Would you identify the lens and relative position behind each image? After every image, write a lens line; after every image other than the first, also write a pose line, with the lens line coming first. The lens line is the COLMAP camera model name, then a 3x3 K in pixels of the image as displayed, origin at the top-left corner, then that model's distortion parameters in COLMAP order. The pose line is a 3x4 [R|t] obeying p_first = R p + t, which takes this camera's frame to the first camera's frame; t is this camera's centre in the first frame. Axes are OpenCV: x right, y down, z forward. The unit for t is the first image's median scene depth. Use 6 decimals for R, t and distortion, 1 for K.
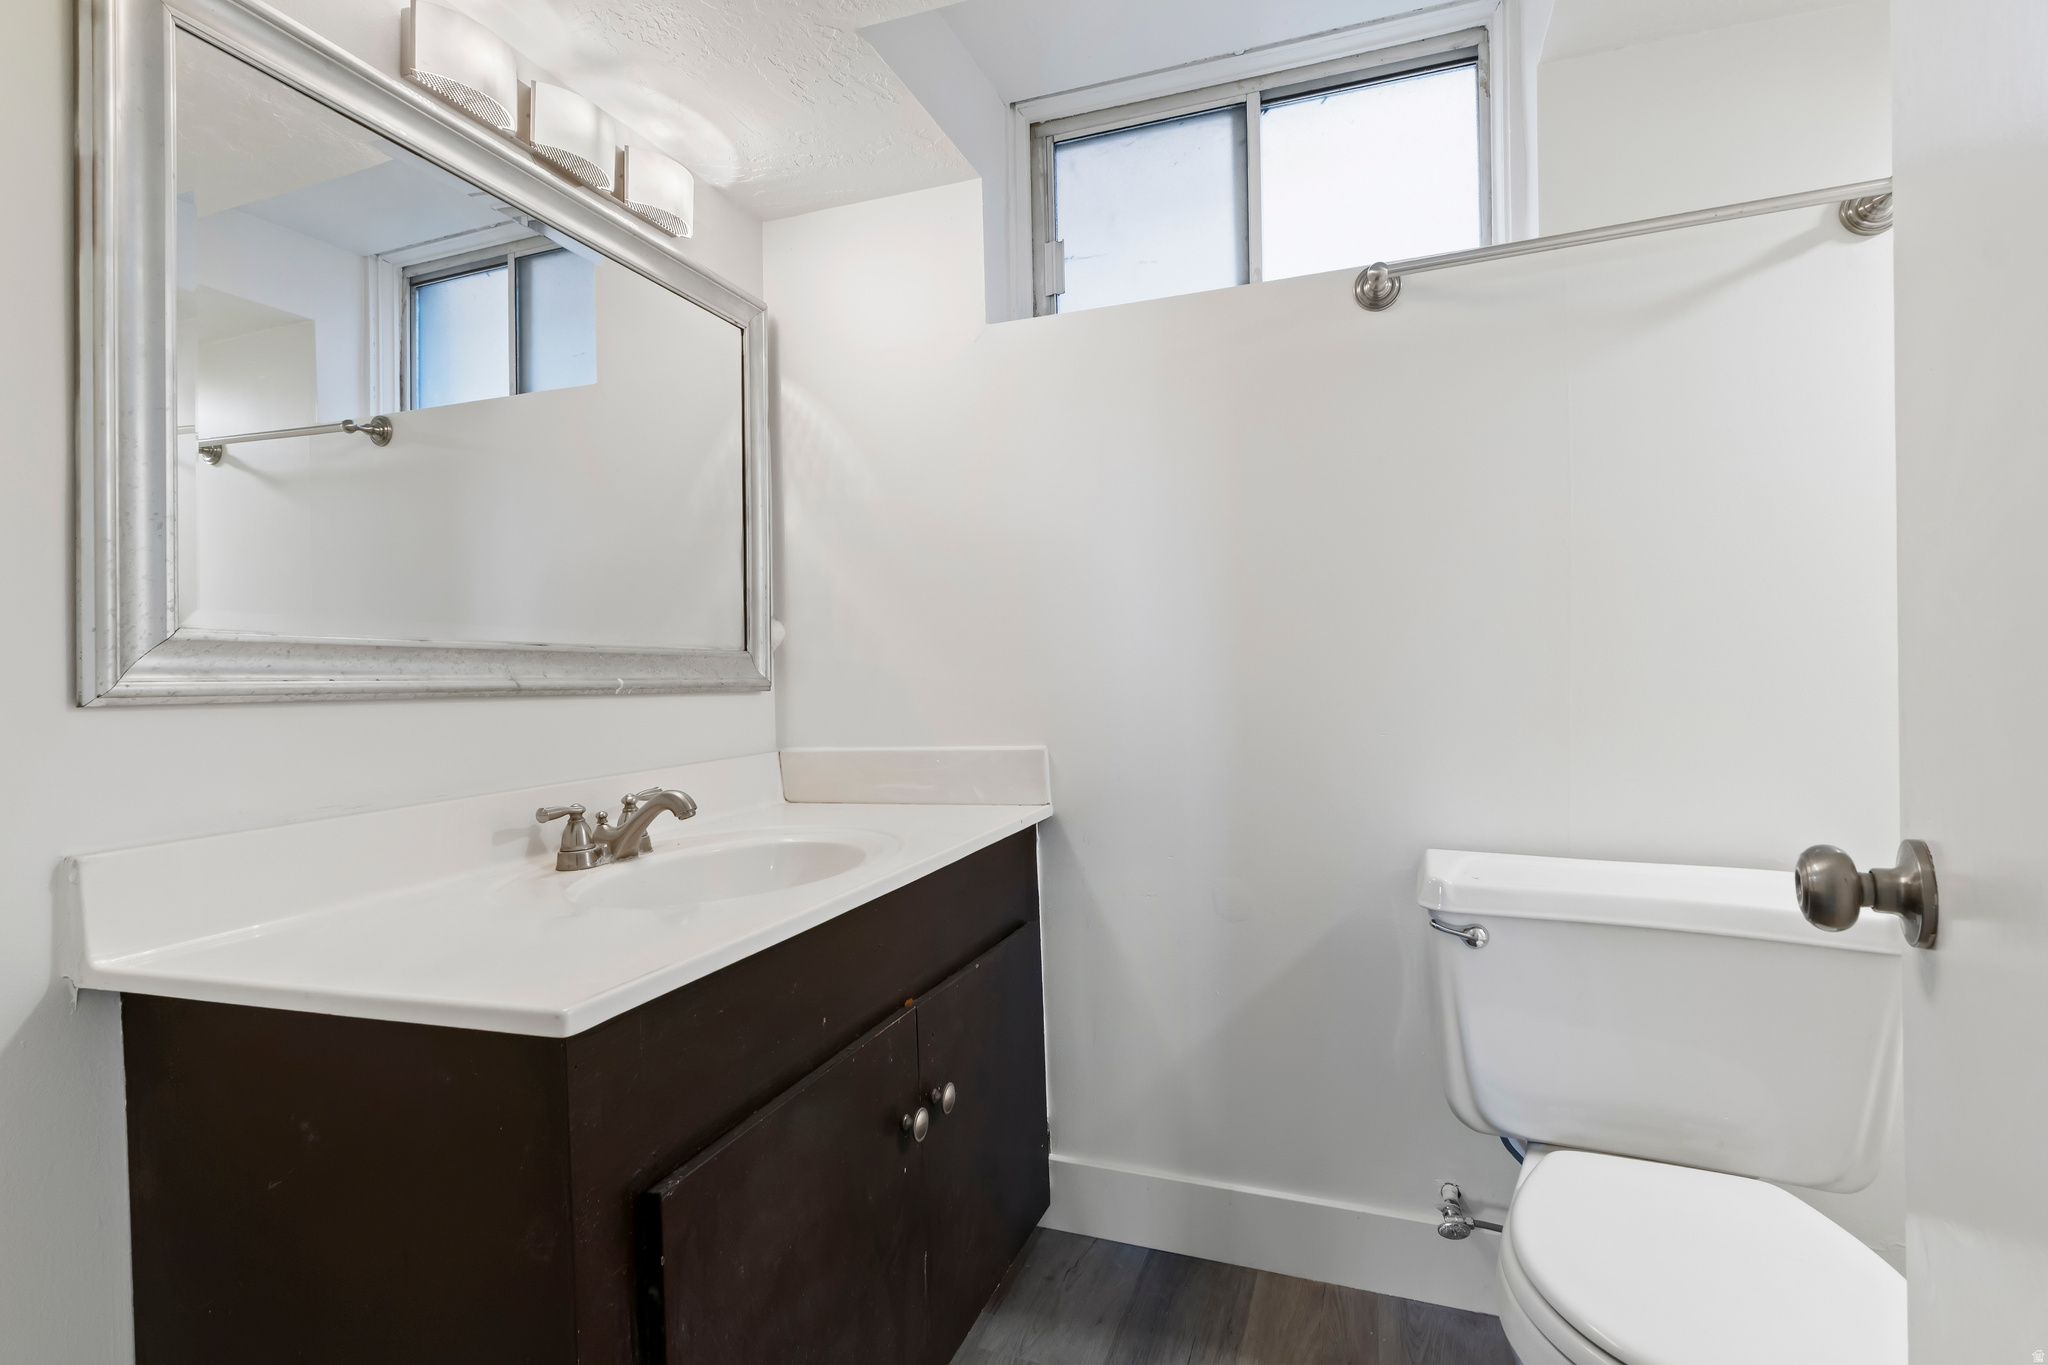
lens RADIAL K [[982.9, 0, 1026.0], [0, 982.9, 666.2], [0, 0, 1]] dist [-0.005297, -0.000183]
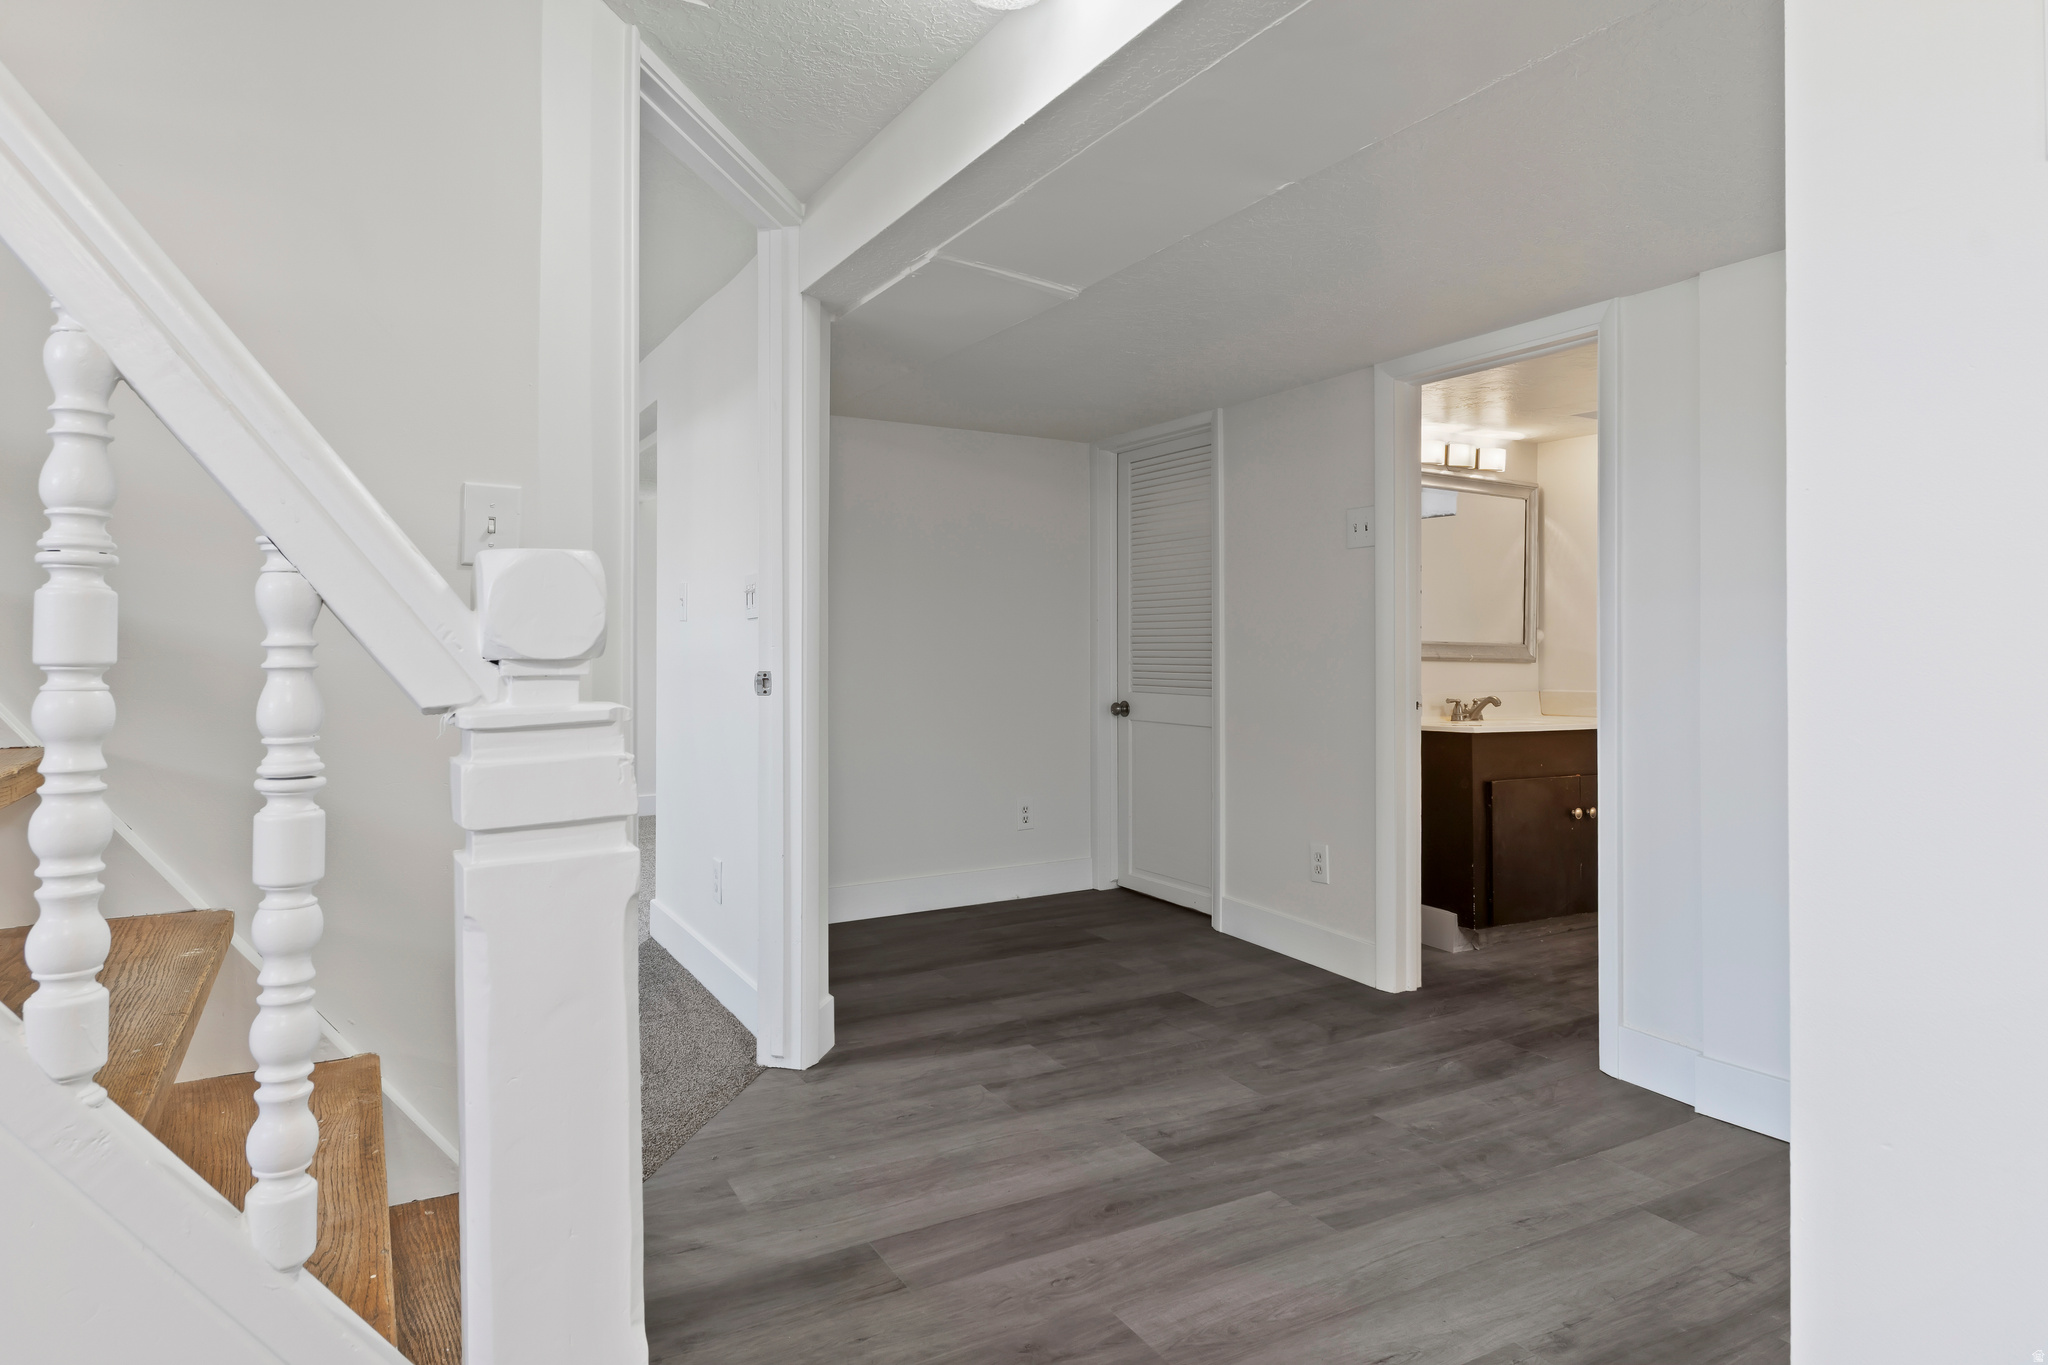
lens RADIAL K [[1168.7, 0, 1029.3], [0, 1168.7, 662.7], [0, 0, 1]] dist [-0.008446, -0.000549]
pose [[0.768280, 0.031806, -0.639323, 0.540454], [-0.019750, 0.999467, 0.025989, -0.020291], [0.639809, -0.007340, 0.768499, -1.731827]]
